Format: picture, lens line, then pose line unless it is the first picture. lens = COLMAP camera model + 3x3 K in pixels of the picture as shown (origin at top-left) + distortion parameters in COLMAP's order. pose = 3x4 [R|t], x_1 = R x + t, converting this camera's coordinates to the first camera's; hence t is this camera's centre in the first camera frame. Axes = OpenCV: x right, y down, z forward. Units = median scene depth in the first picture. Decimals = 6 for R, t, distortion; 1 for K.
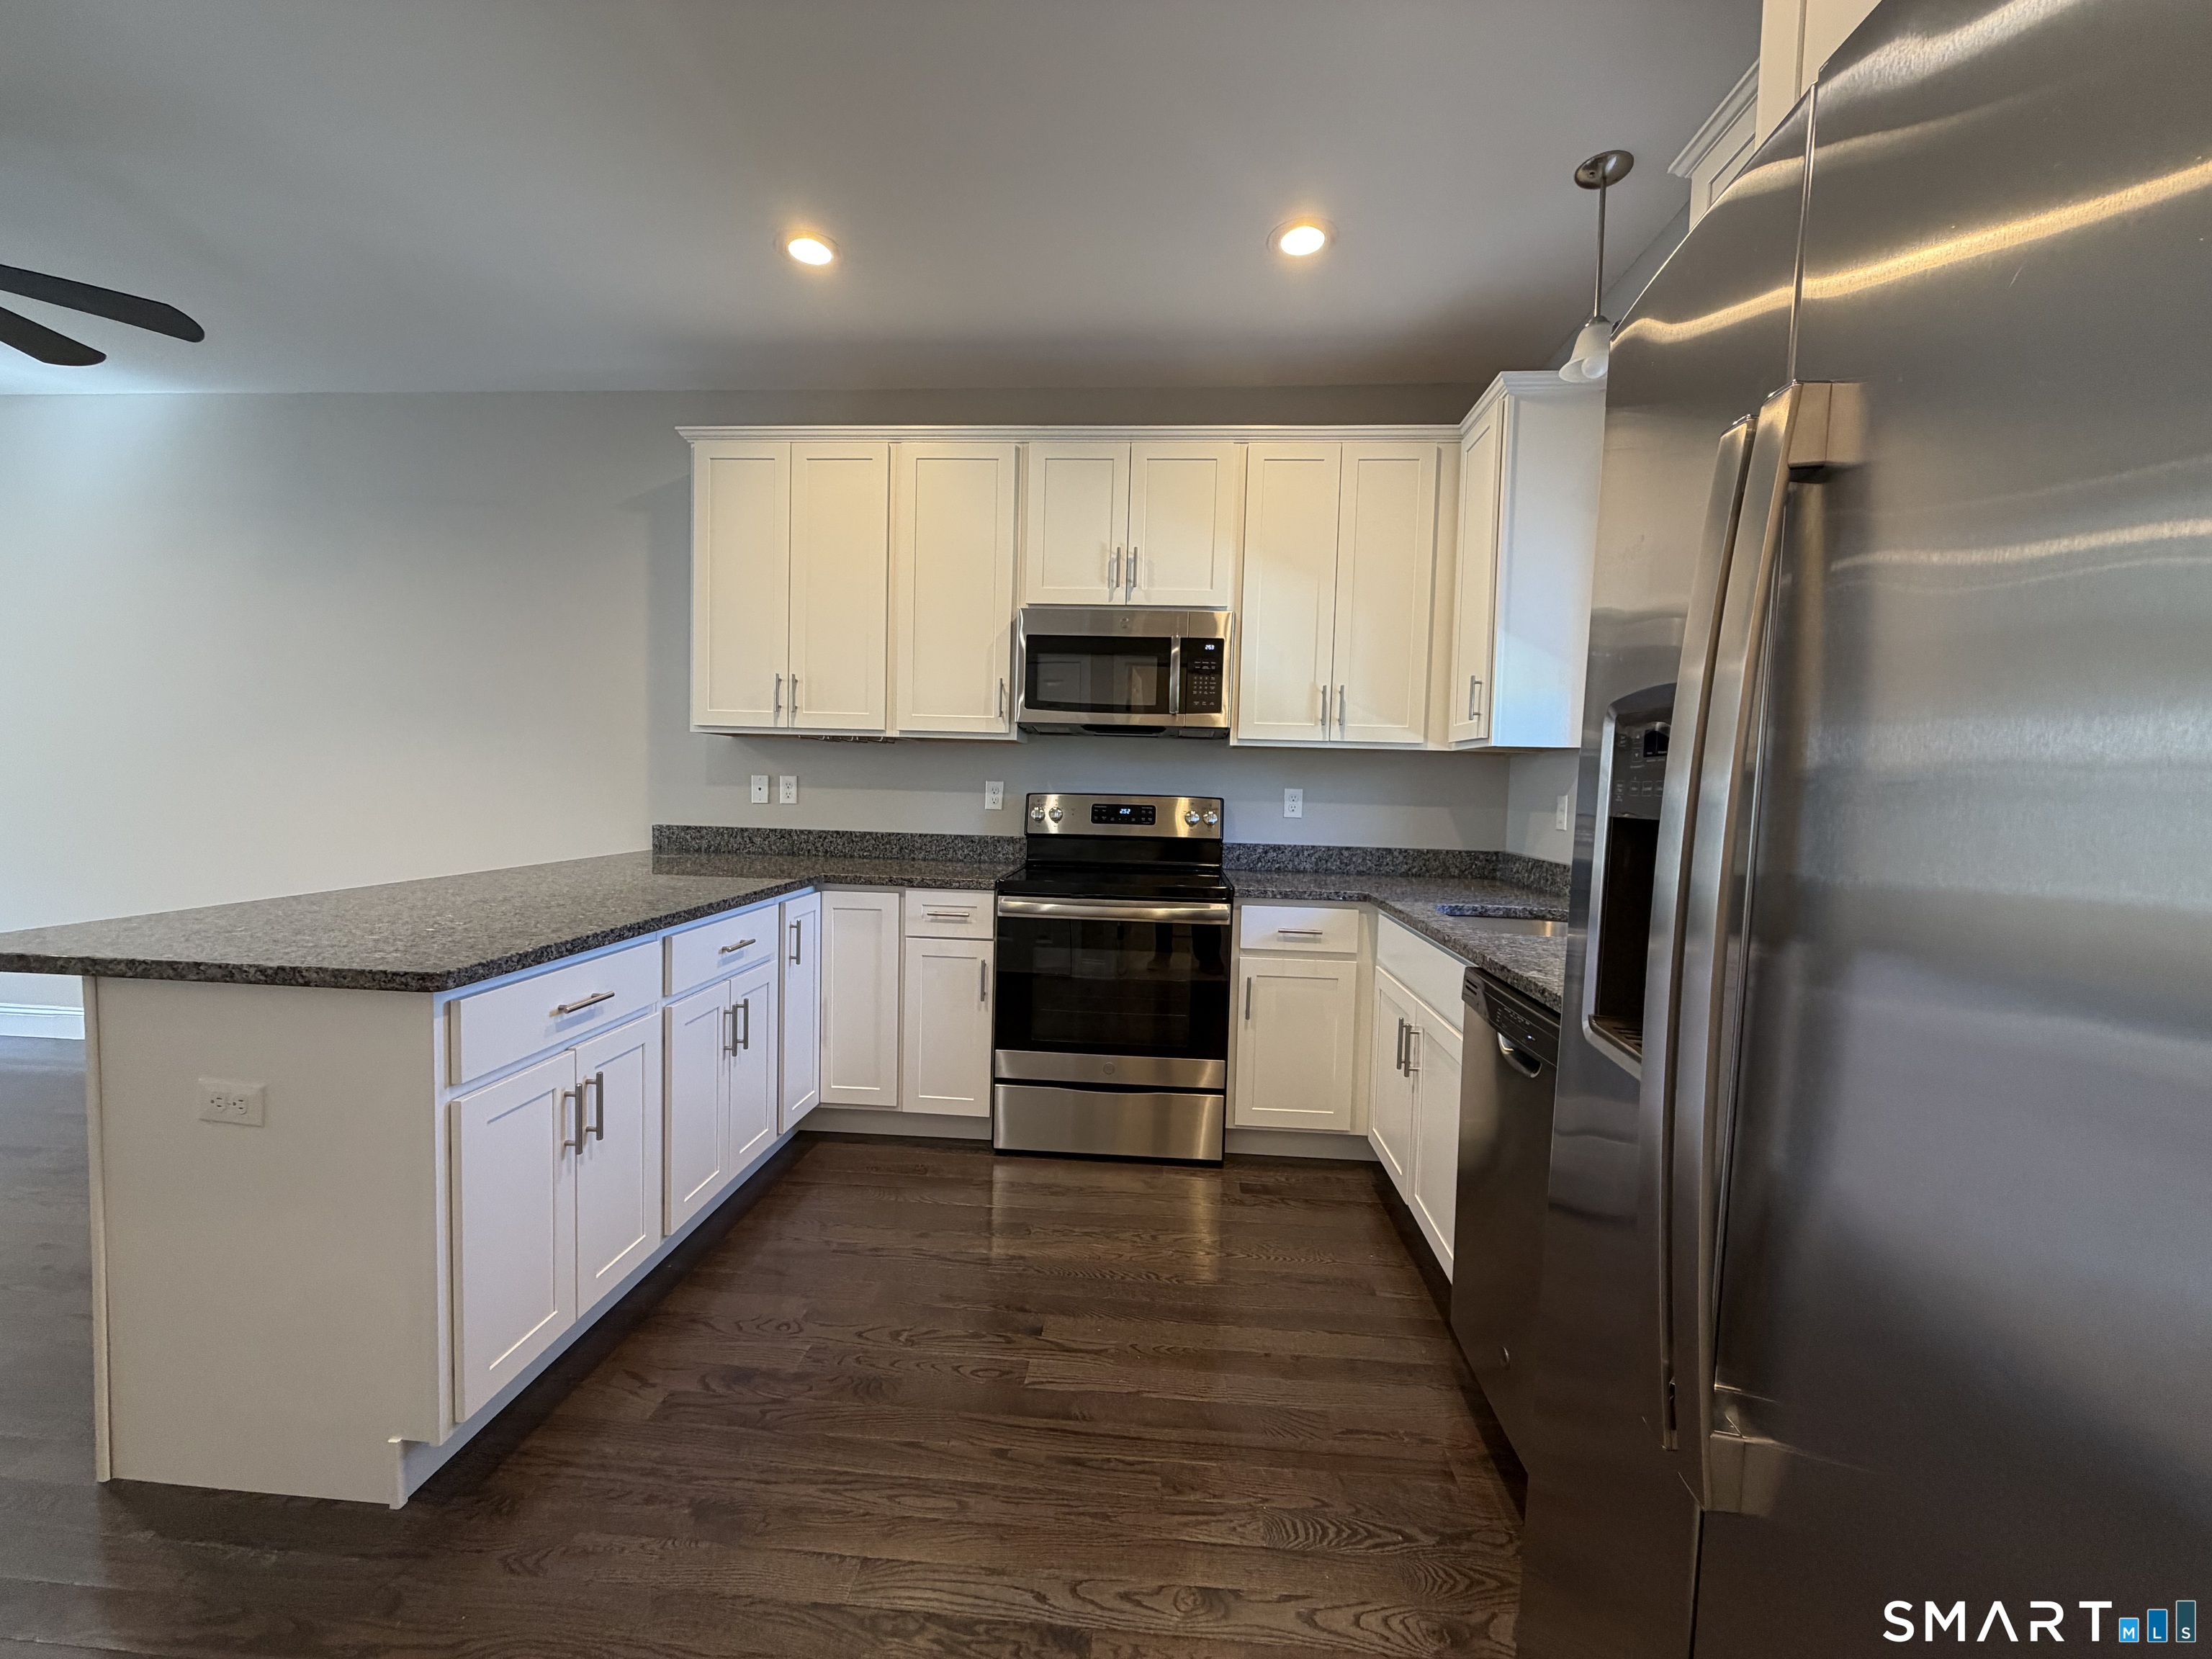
lens RADIAL K [[890.1, 0, 1092.7], [0, 890.1, 821.3], [0, 0, 1]] dist [-0.002269, 0.001224]
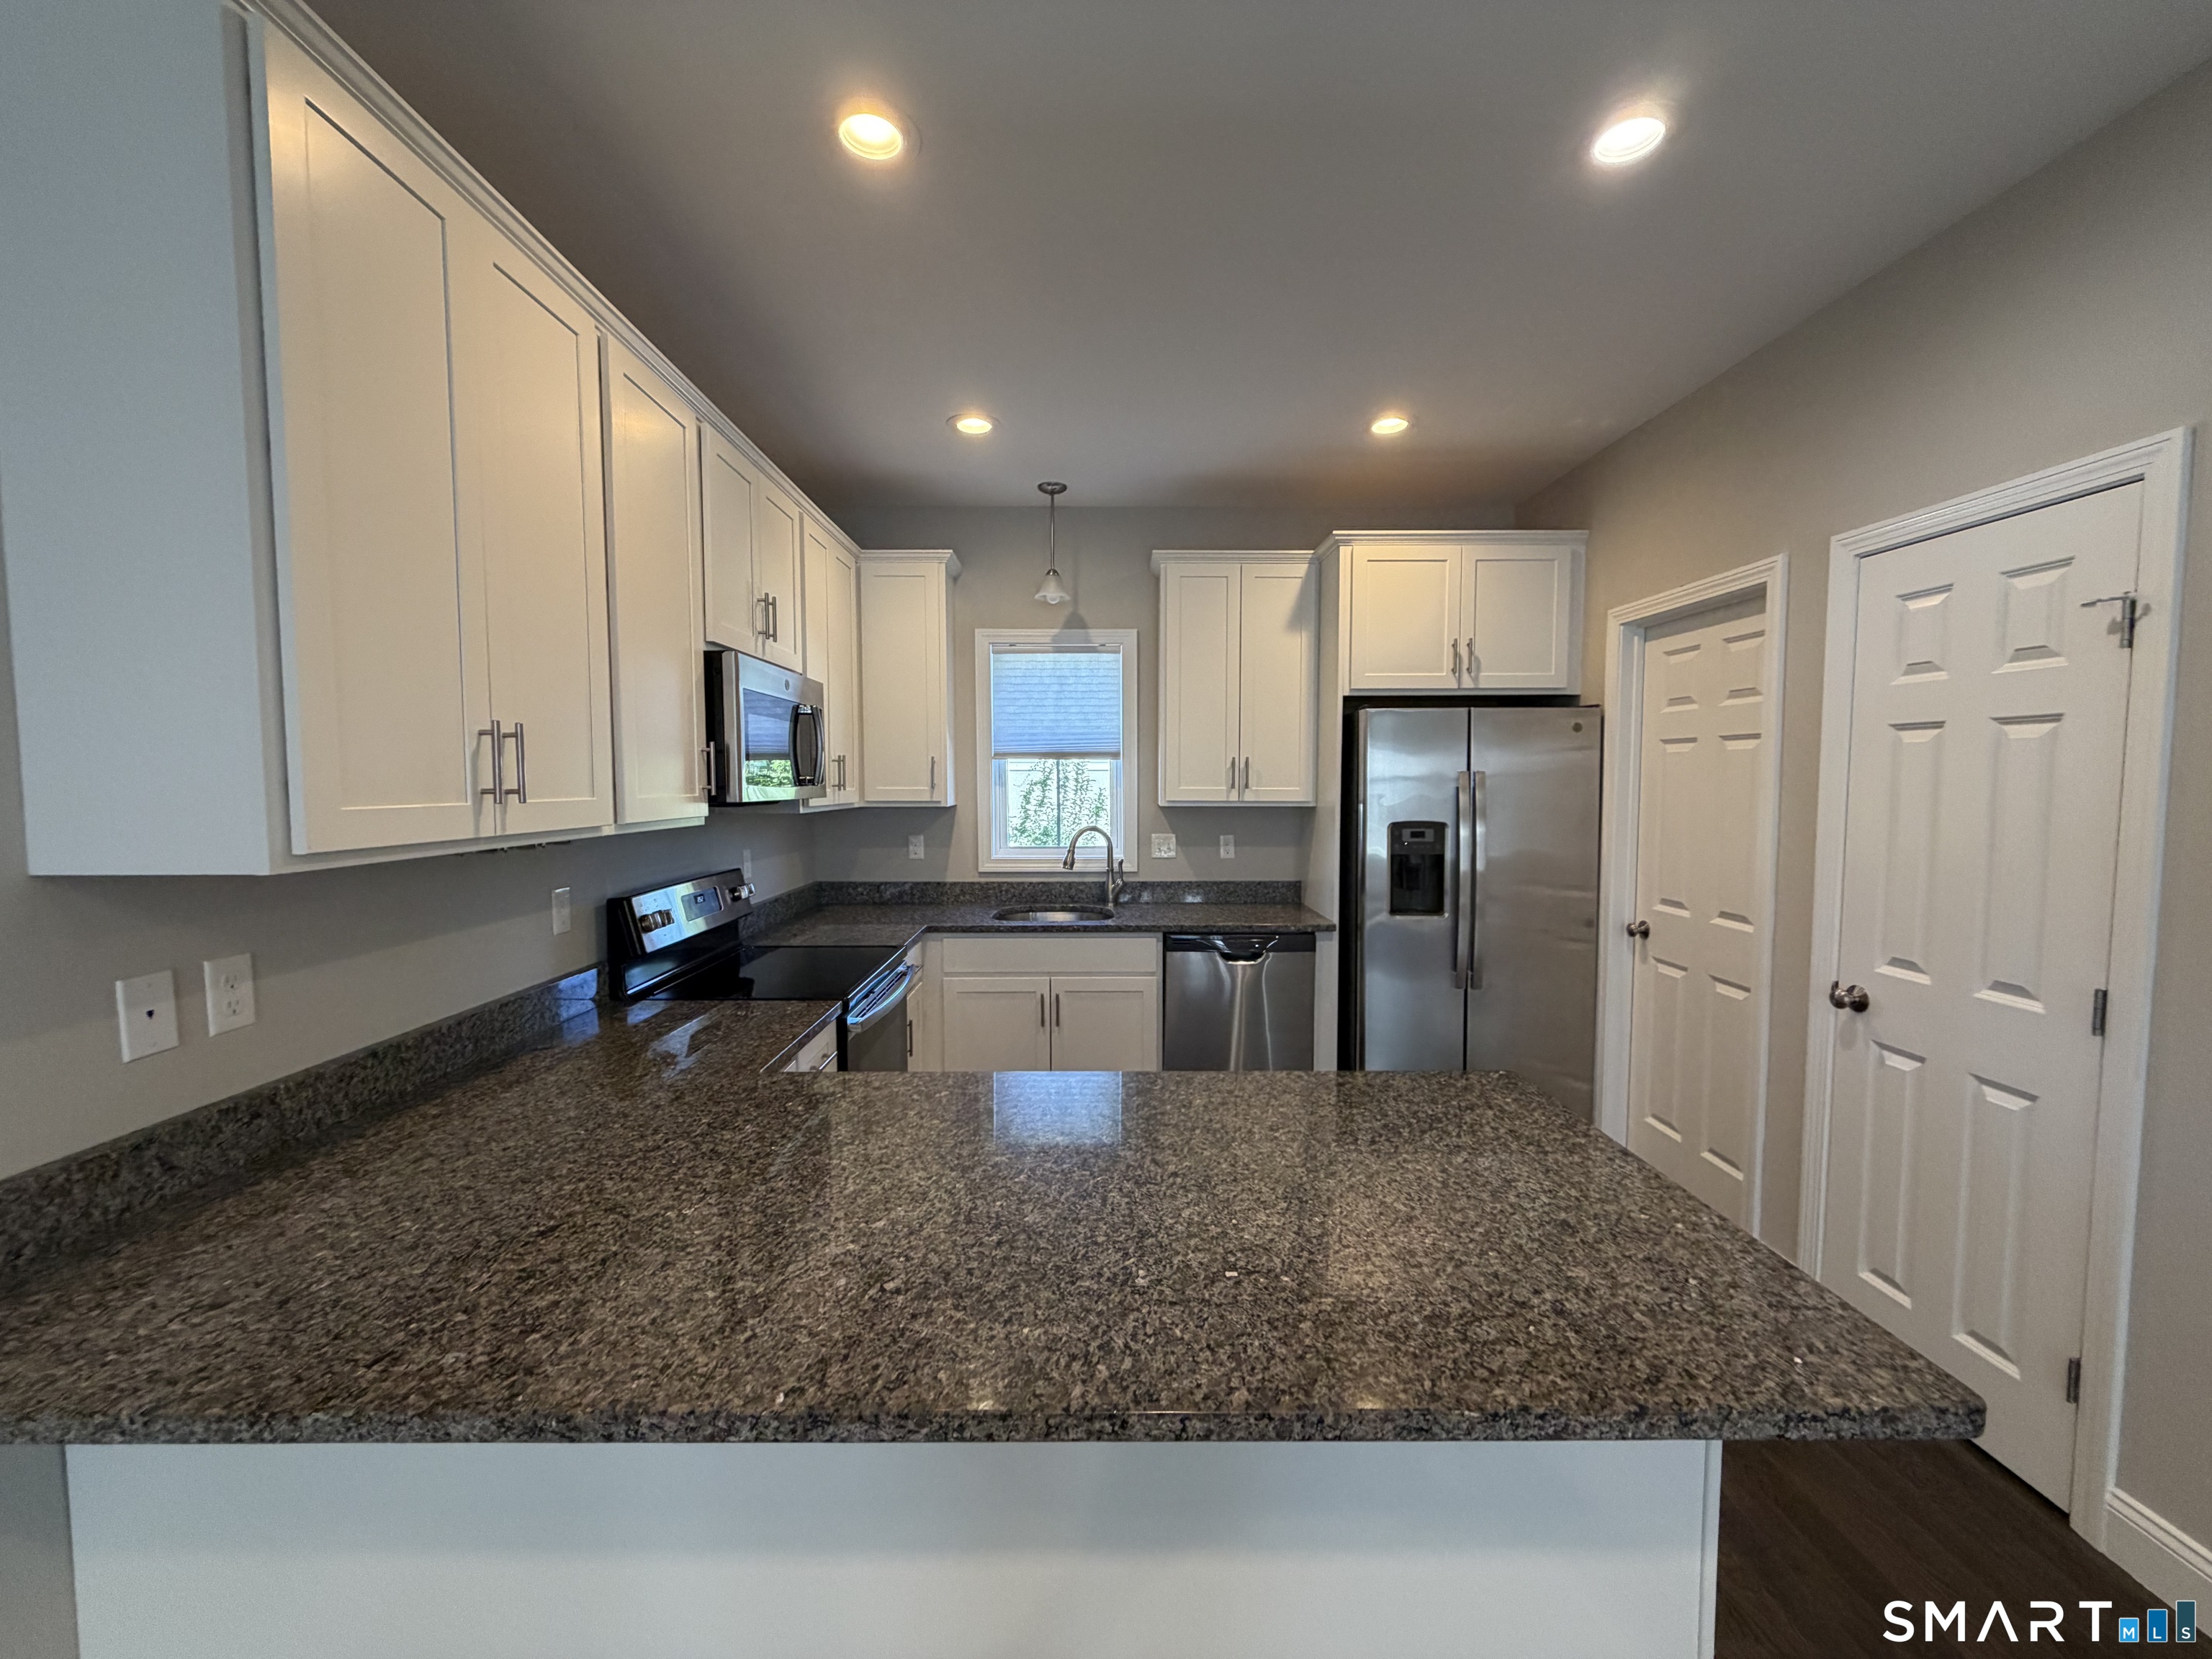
lens RADIAL K [[890.1, 0, 1120.0], [0, 890.1, 828.9], [0, 0, 1]] dist [-0.002269, 0.001224]
pose [[-0.112257, -0.083729, 0.990145, -0.842142], [0.038739, 0.995317, 0.088558, -0.138713], [-0.992924, 0.048298, -0.108487, 0.736342]]
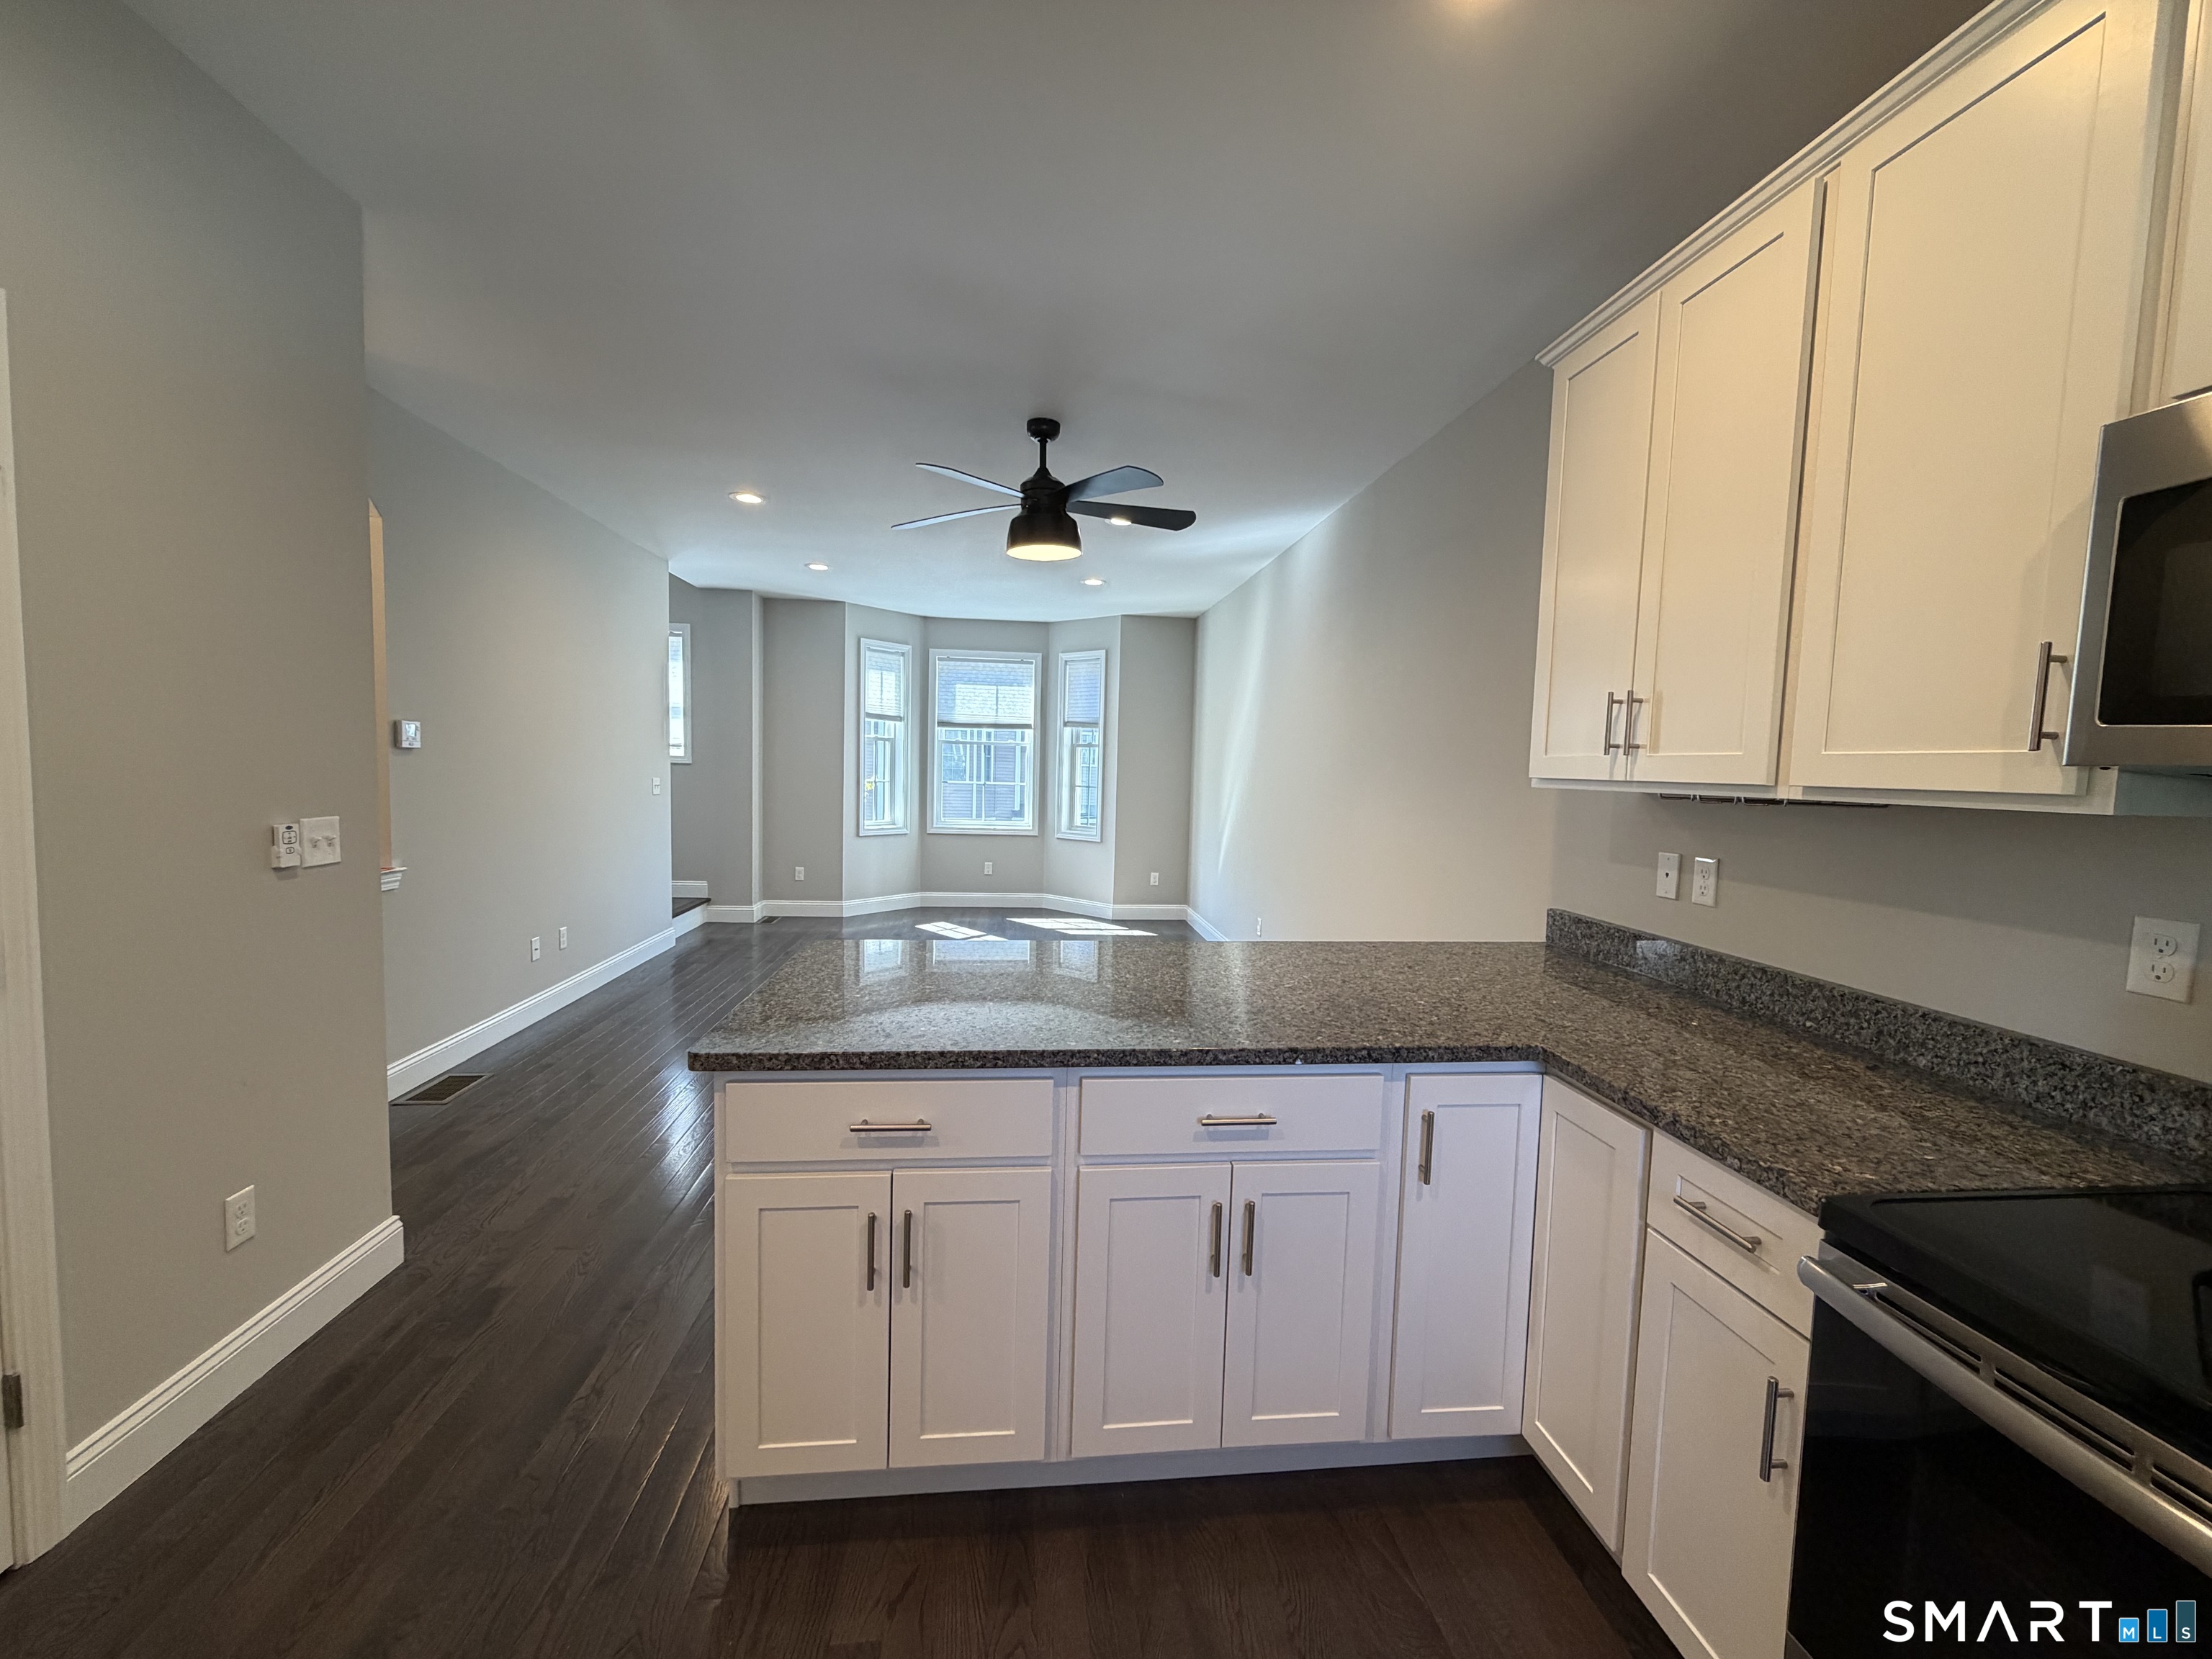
lens RADIAL K [[890.1, 0, 1101.5], [0, 890.1, 831.8], [0, 0, 1]] dist [-0.002269, 0.001224]
pose [[0.193312, 0.051268, -0.979797, 0.173698], [-0.062844, 0.997230, 0.039781, -0.073974], [0.979123, 0.053884, 0.195998, 0.549001]]
